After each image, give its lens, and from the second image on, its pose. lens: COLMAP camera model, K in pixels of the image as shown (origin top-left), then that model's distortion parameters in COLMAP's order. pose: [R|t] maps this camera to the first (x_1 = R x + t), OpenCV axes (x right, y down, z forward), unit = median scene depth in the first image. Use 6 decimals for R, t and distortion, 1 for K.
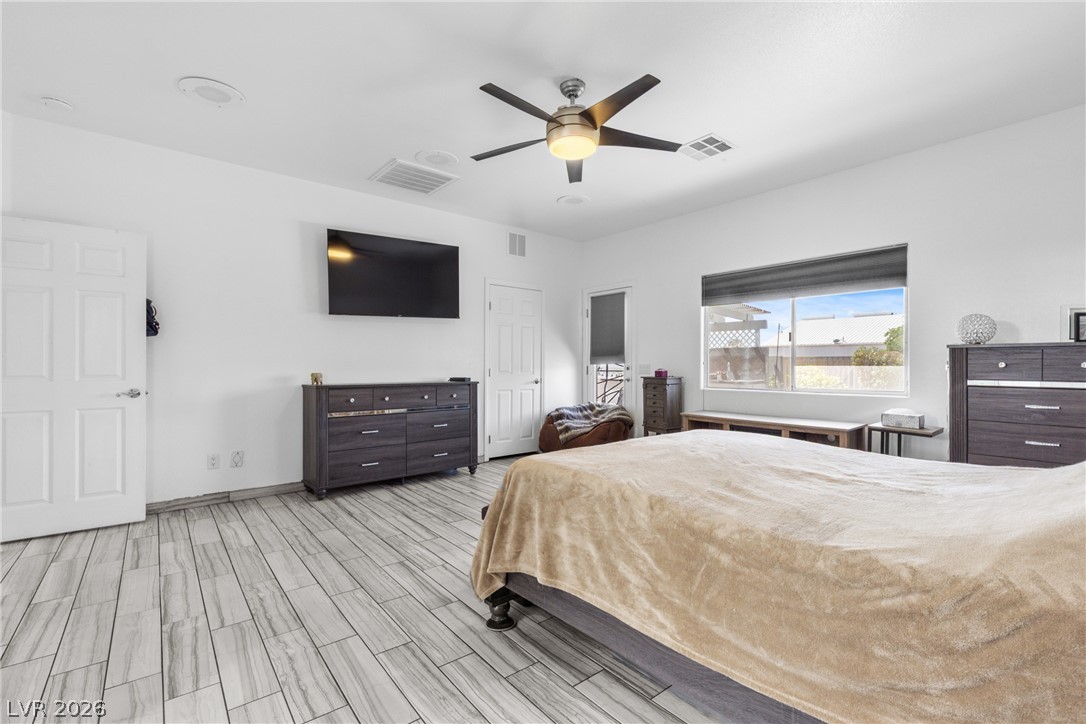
lens RADIAL K [[495.4, 0, 549.2], [0, 495.4, 359.1], [0, 0, 1]] dist [0.002939, -0.000620]
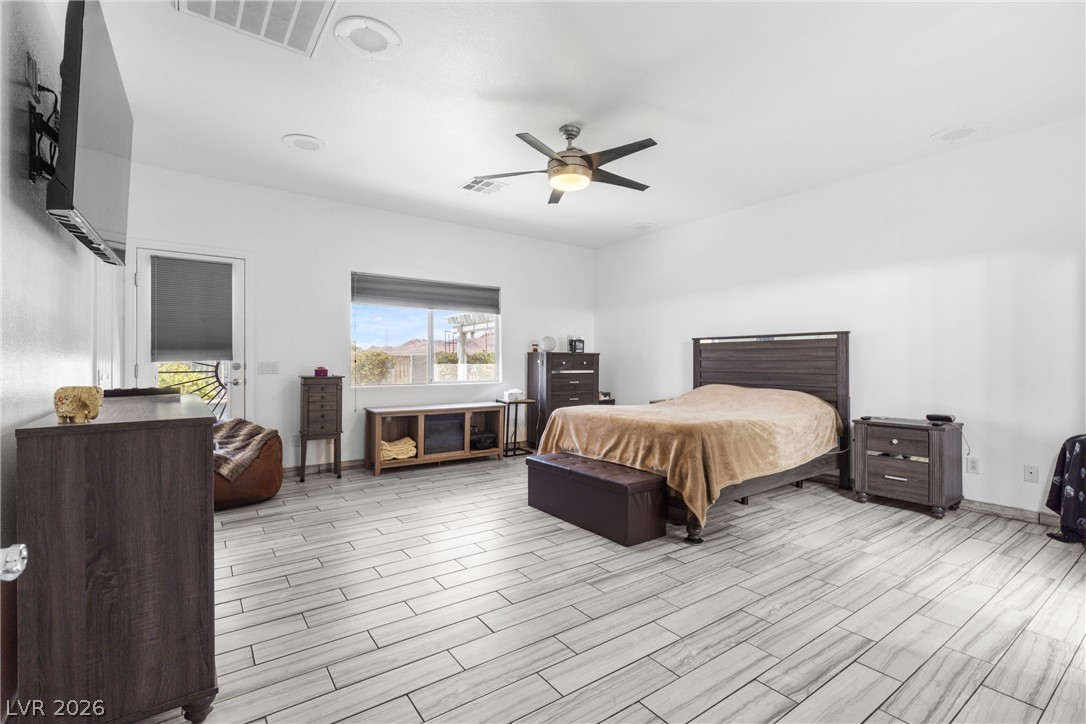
lens RADIAL K [[495.4, 0, 549.2], [0, 495.4, 359.1], [0, 0, 1]] dist [0.002939, -0.000620]
pose [[0.043735, 0.006256, 0.999024, -1.396393], [-0.014095, 0.999885, -0.005644, 0.010296], [-0.998944, -0.013835, 0.043818, 1.210245]]
